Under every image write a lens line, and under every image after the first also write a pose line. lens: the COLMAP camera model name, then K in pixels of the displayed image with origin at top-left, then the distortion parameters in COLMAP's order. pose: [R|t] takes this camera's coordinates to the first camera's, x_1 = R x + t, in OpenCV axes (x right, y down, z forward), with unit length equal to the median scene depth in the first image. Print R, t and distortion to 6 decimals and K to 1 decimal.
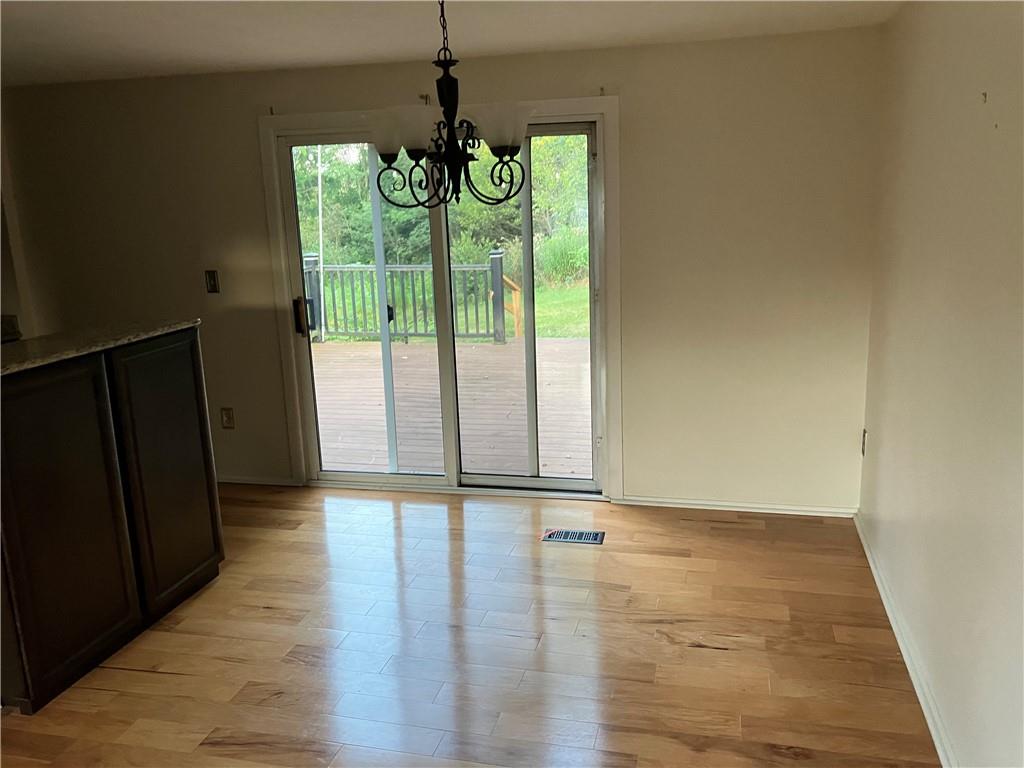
lens RADIAL K [[837.5, 0, 515.1], [0, 837.5, 385.9], [0, 0, 1]] dist [0.010887, -0.041570]
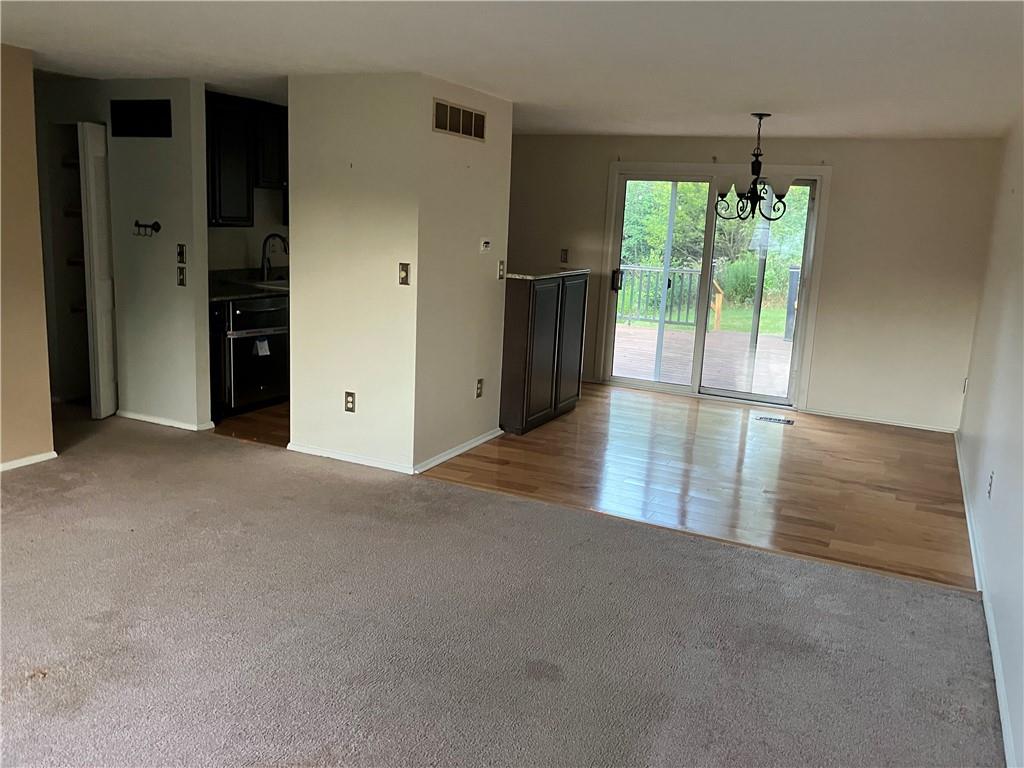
lens RADIAL K [[837.5, 0, 511.0], [0, 837.5, 381.0], [0, 0, 1]] dist [0.010887, -0.041570]
pose [[0.976166, 0.114566, -0.184320, -0.138696], [-0.119640, 0.992678, -0.016614, 0.180756], [0.181067, 0.038270, 0.982726, -0.717211]]
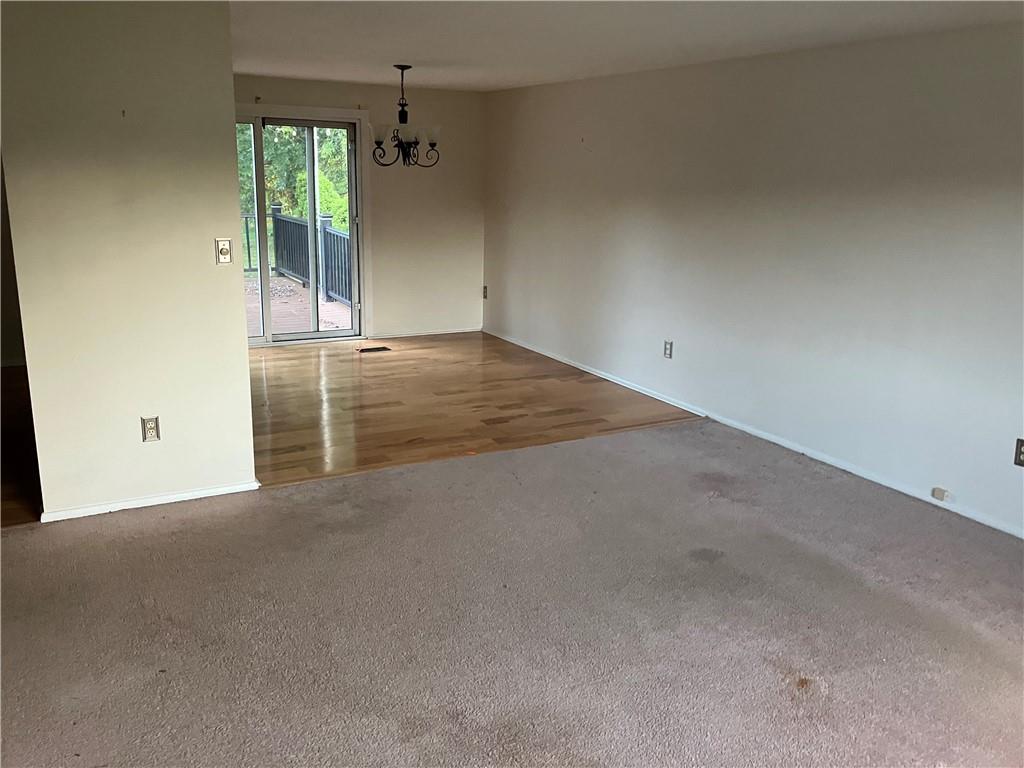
lens RADIAL K [[837.5, 0, 510.0], [0, 837.5, 380.1], [0, 0, 1]] dist [0.010887, -0.041570]
pose [[0.746576, -0.130591, 0.652357, -0.862609], [0.116580, 0.991054, 0.064975, 0.150681], [-0.655006, 0.027543, 0.755122, -0.545690]]
